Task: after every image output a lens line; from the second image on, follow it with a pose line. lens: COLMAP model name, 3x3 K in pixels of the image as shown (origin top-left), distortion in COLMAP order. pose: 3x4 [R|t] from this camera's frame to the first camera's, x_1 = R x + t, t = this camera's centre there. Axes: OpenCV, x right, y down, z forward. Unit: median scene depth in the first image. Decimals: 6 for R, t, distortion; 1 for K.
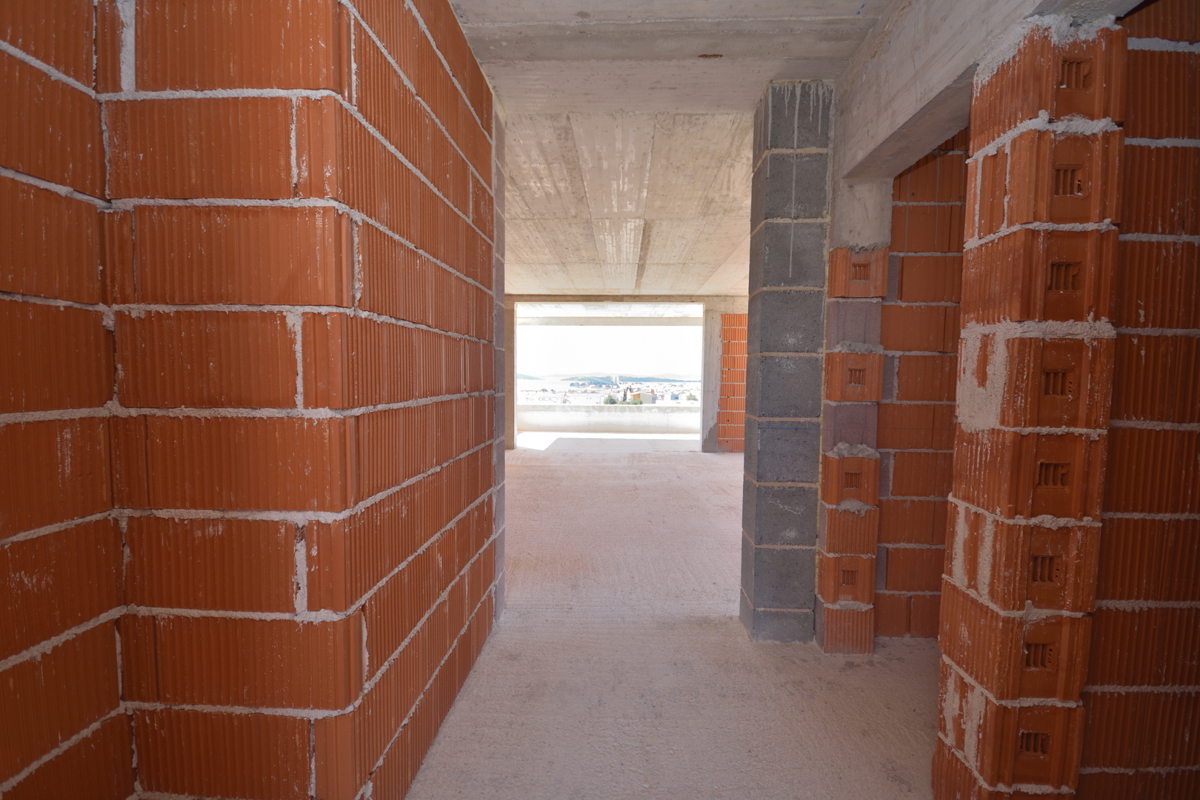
lens RADIAL K [[526.5, 0, 603.2], [0, 526.5, 410.2], [0, 0, 1]] dist [0.008791, -0.012007]
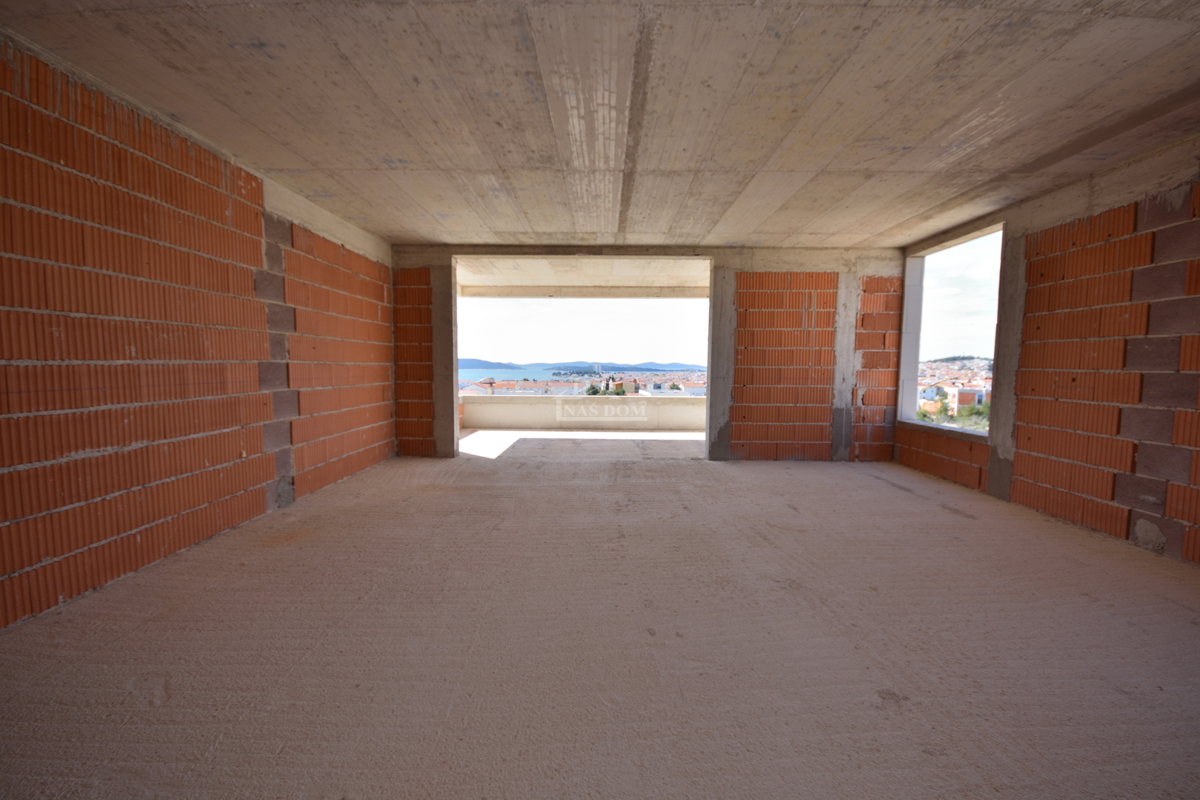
lens RADIAL K [[526.5, 0, 603.2], [0, 526.5, 410.2], [0, 0, 1]] dist [0.008791, -0.012007]
pose [[0.999440, -0.004061, 0.033210, 0.014758], [0.003401, 0.999796, 0.019894, -0.005827], [-0.033284, -0.019770, 0.999250, 0.269114]]
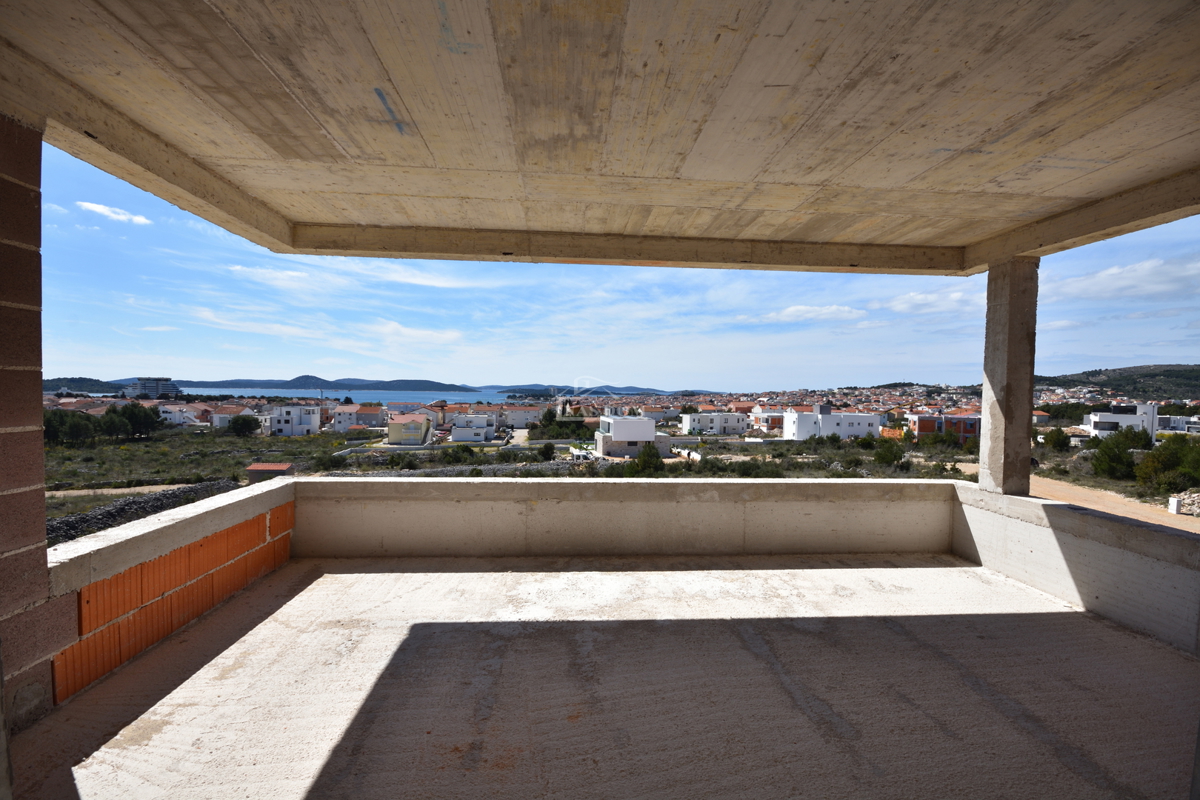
lens RADIAL K [[527.4, 0, 602.7], [0, 527.4, 410.8], [0, 0, 1]] dist [0.001914, -0.000596]
pose [[0.993242, 0.002964, 0.116023, -0.025465], [-0.000358, 0.999747, -0.022471, -0.068176], [-0.116060, 0.022277, 0.992992, 0.889691]]
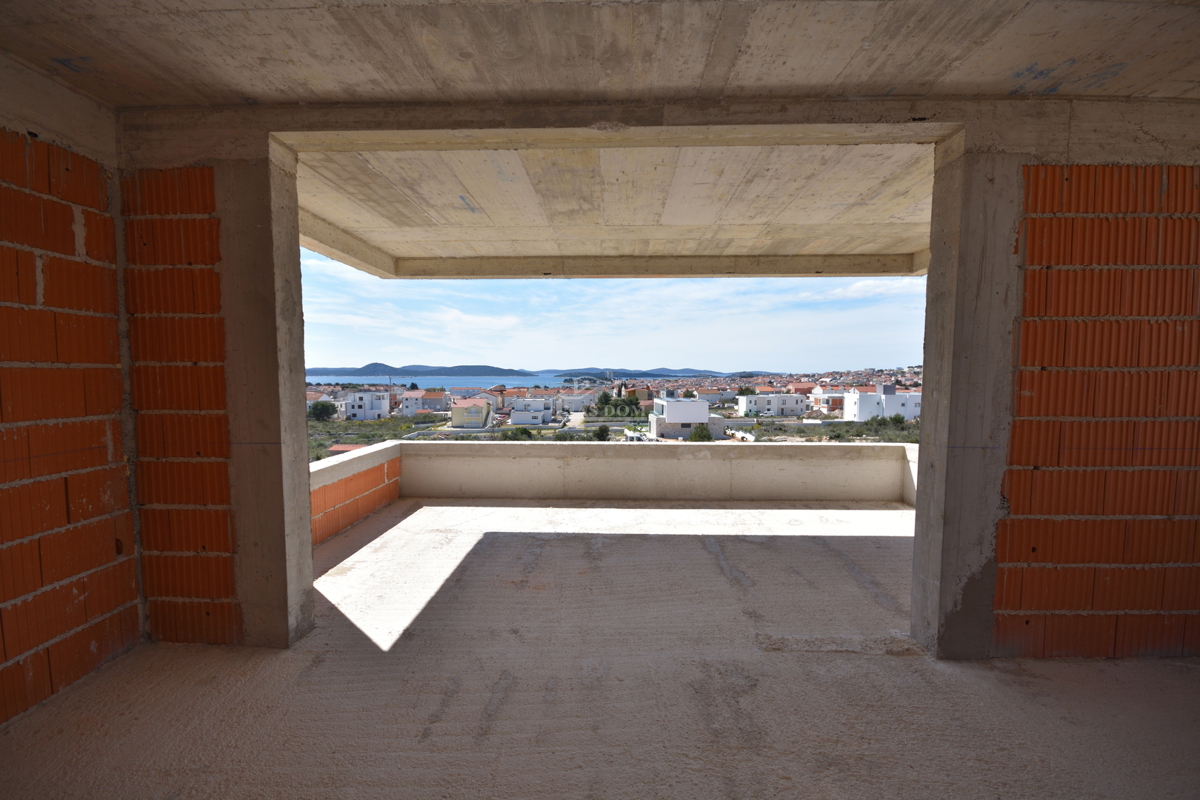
lens RADIAL K [[526.5, 0, 603.2], [0, 526.5, 410.2], [0, 0, 1]] dist [0.008791, -0.012007]
pose [[0.999904, -0.008208, 0.011179, 0.003566], [0.008117, 0.999934, 0.008136, -0.060135], [-0.011245, -0.008044, 0.999904, 0.727844]]
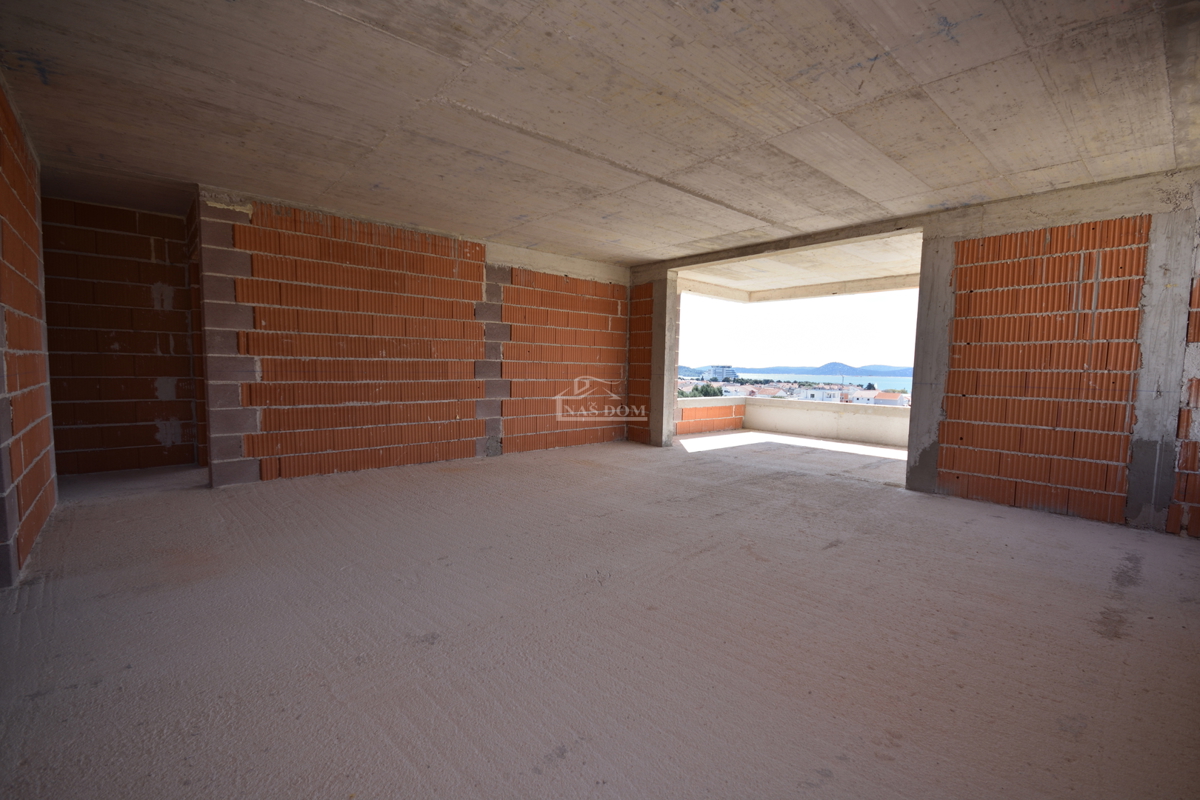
lens RADIAL K [[527.4, 0, 602.7], [0, 527.4, 410.8], [0, 0, 1]] dist [0.001914, -0.000596]
pose [[0.690984, 0.064773, -0.719962, 0.374880], [-0.059229, 0.997702, 0.032915, -0.005081], [0.720439, 0.019899, 0.693232, 0.362498]]
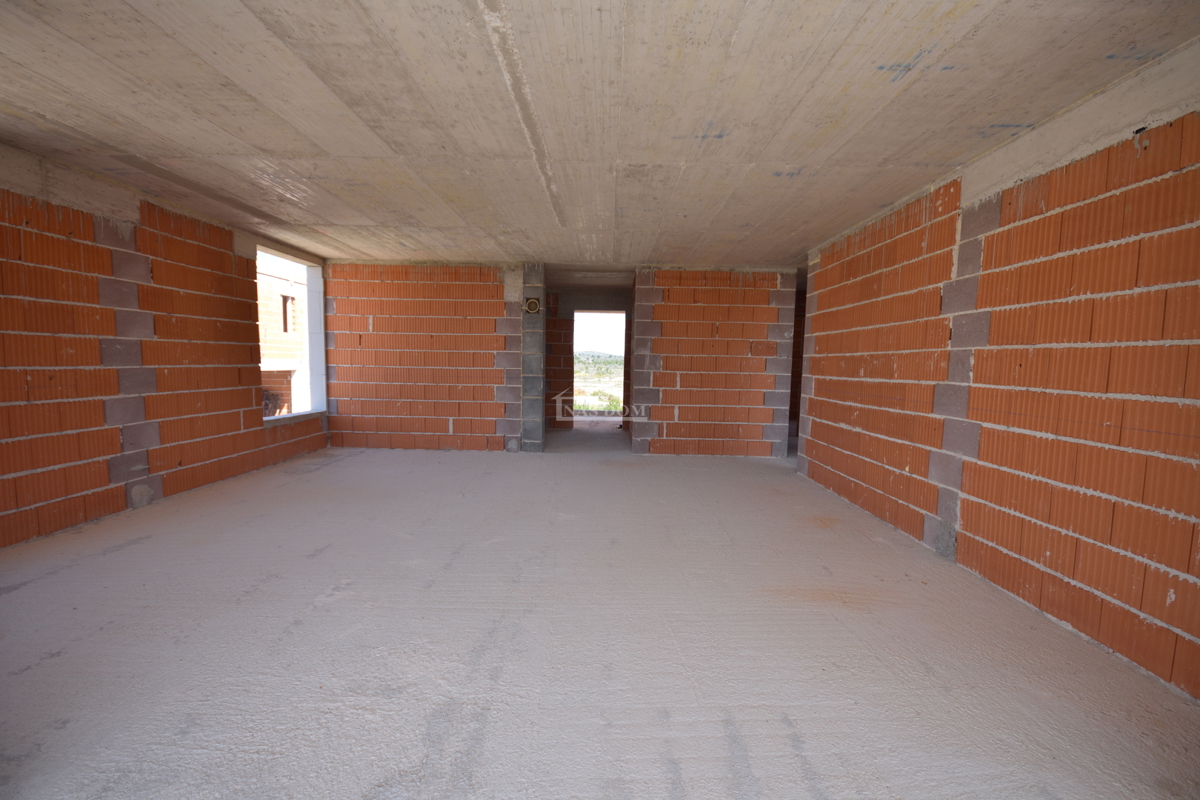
lens RADIAL K [[526.5, 0, 603.2], [0, 526.5, 410.2], [0, 0, 1]] dist [0.008791, -0.012007]
pose [[-0.999185, -0.026687, -0.030280, 0.013578], [-0.031070, 0.987428, 0.154984, -0.075685], [0.025763, 0.155798, -0.987453, 1.151945]]
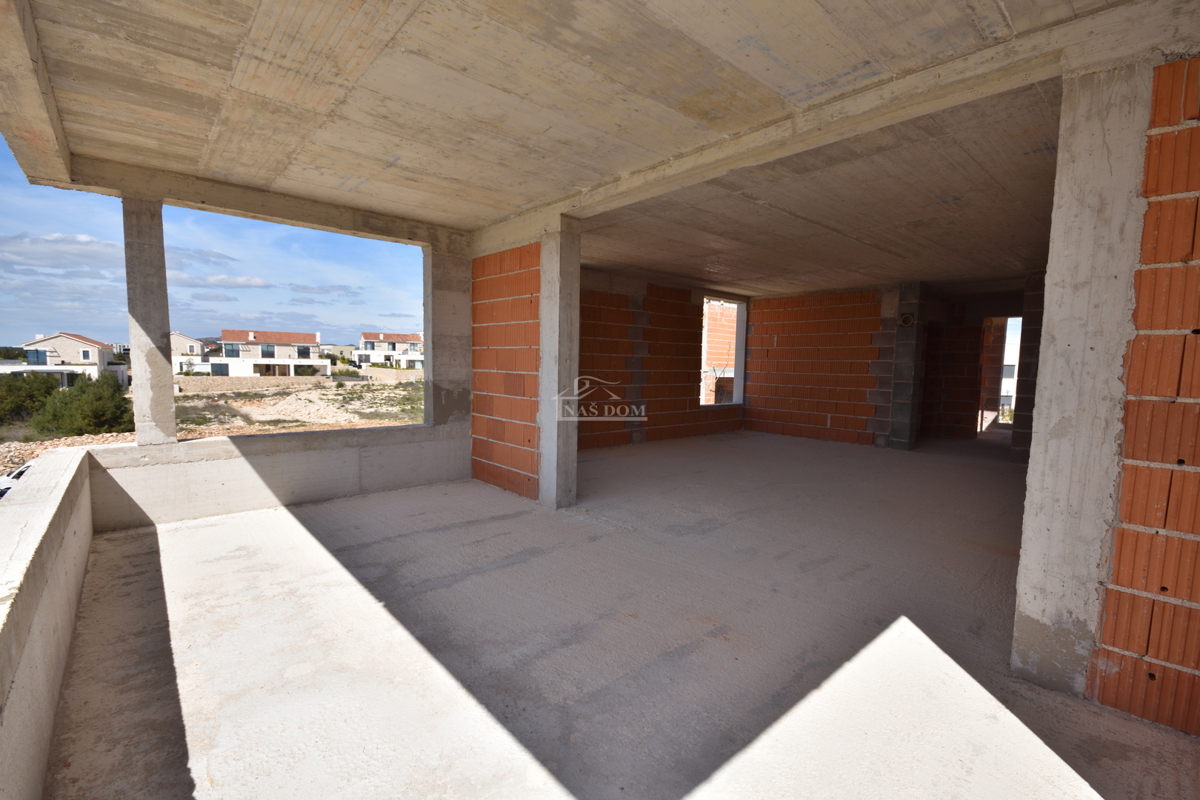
lens RADIAL K [[526.0, 0, 602.9], [0, 526.0, 410.5], [0, 0, 1]] dist [0.000435, -0.000101]
pose [[-0.691001, -0.087119, 0.717585, -0.207112], [0.021311, 0.989824, 0.140692, -0.089907], [-0.722540, 0.112511, -0.682113, 1.352461]]
